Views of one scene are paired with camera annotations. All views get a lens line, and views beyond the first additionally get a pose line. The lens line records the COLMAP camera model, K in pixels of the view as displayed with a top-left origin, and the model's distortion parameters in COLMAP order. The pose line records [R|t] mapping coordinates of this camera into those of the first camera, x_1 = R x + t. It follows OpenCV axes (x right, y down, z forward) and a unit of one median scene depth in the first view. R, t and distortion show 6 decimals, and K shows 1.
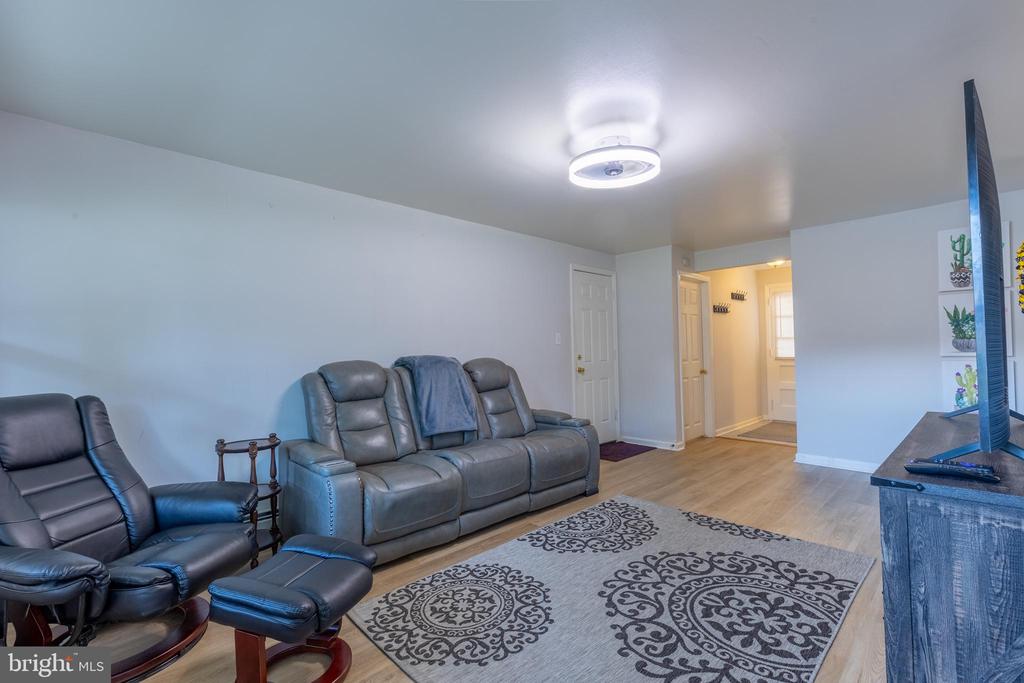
lens RADIAL K [[461.1, 0, 515.6], [0, 461.1, 340.3], [0, 0, 1]] dist [0.006649, -0.000493]
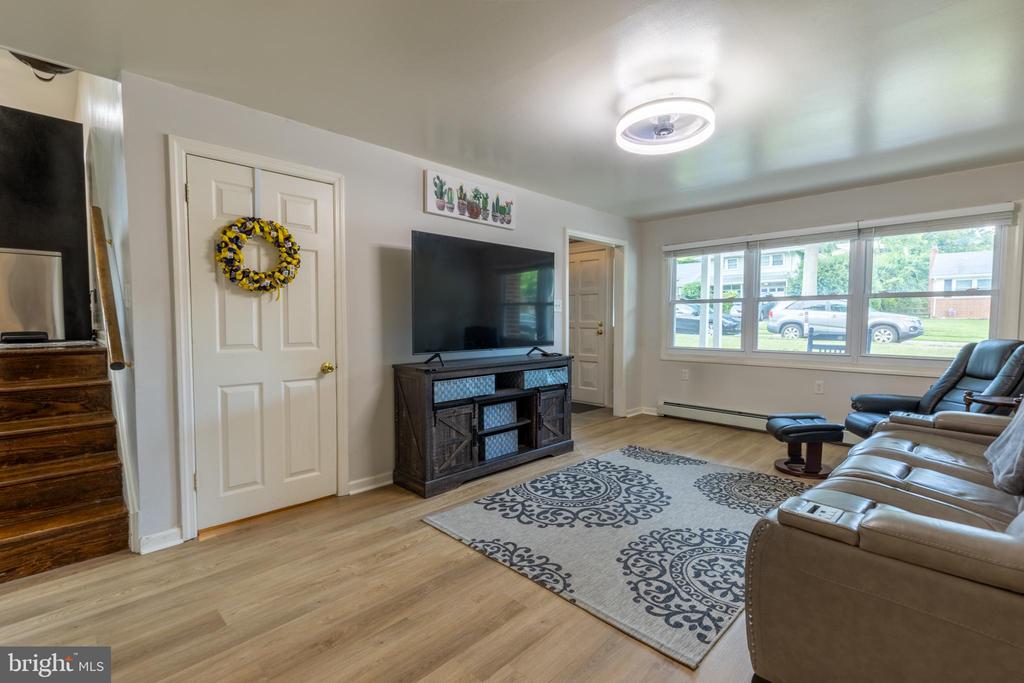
lens RADIAL K [[461.1, 0, 515.6], [0, 461.1, 340.3], [0, 0, 1]] dist [0.006649, -0.000493]
pose [[-0.999792, 0.019364, -0.006469, 0.559362], [0.019229, 0.999608, 0.020341, 0.041599], [0.006861, 0.020213, -0.999772, 2.060304]]
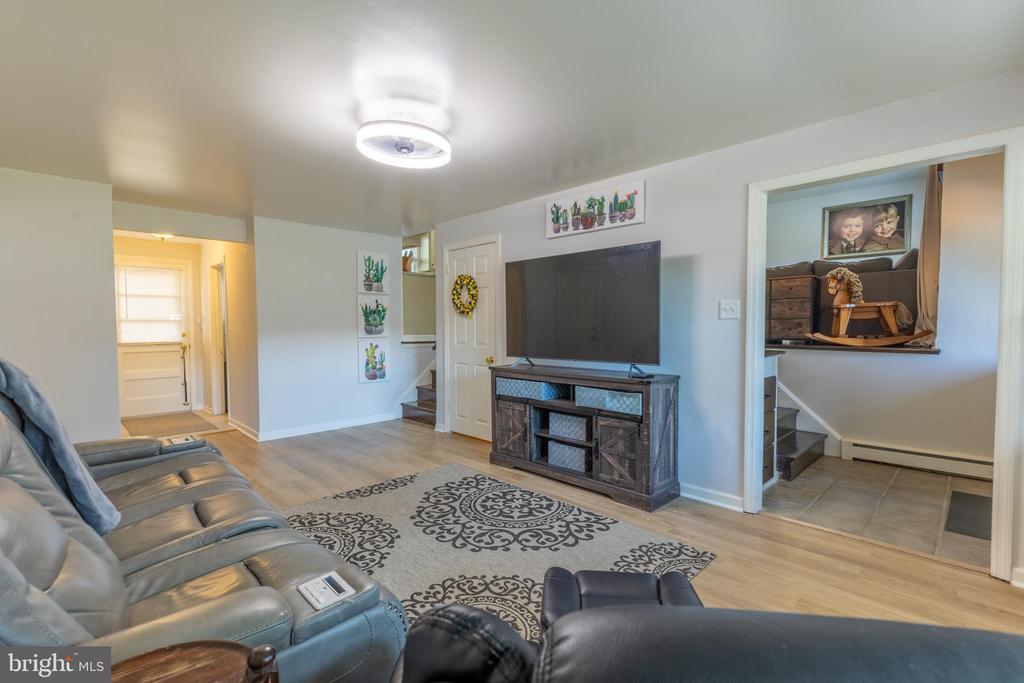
lens RADIAL K [[461.1, 0, 515.6], [0, 461.1, 340.3], [0, 0, 1]] dist [0.006649, -0.000493]
pose [[-0.008794, -0.014499, 0.999856, -0.811426], [-0.017016, 0.999752, 0.014348, 0.018923], [-0.999817, -0.016888, -0.009039, 0.806458]]
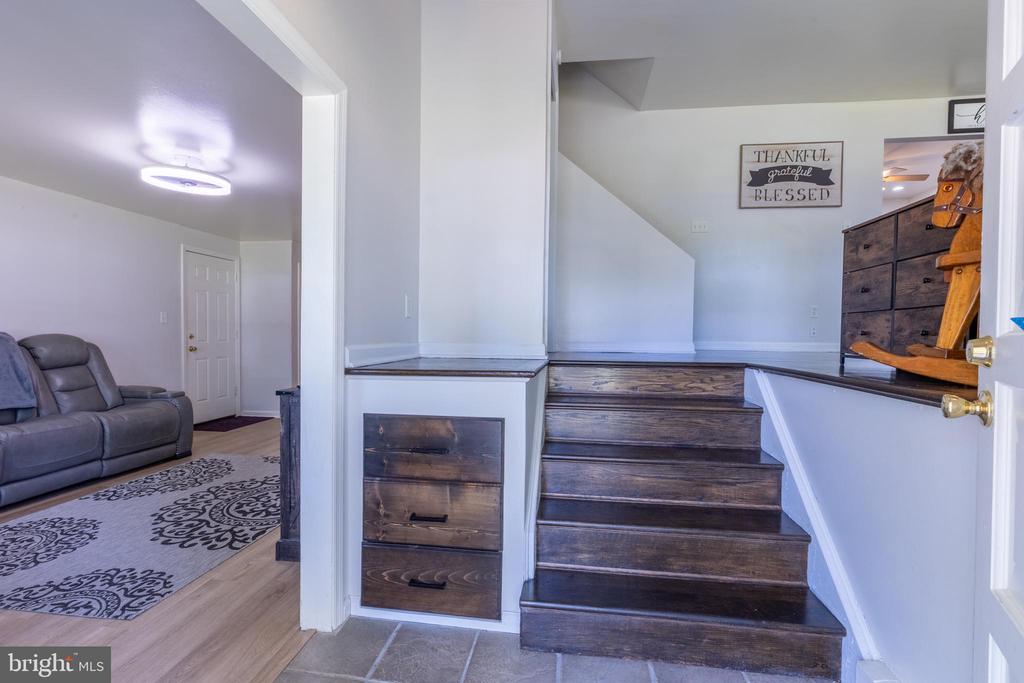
lens RADIAL K [[461.1, 0, 515.6], [0, 461.1, 340.3], [0, 0, 1]] dist [0.006649, -0.000493]
pose [[0.788976, 0.014525, 0.614253, 0.158144], [-0.034649, 0.999181, 0.020878, -0.003033], [-0.613446, -0.037756, 0.788833, -0.552308]]
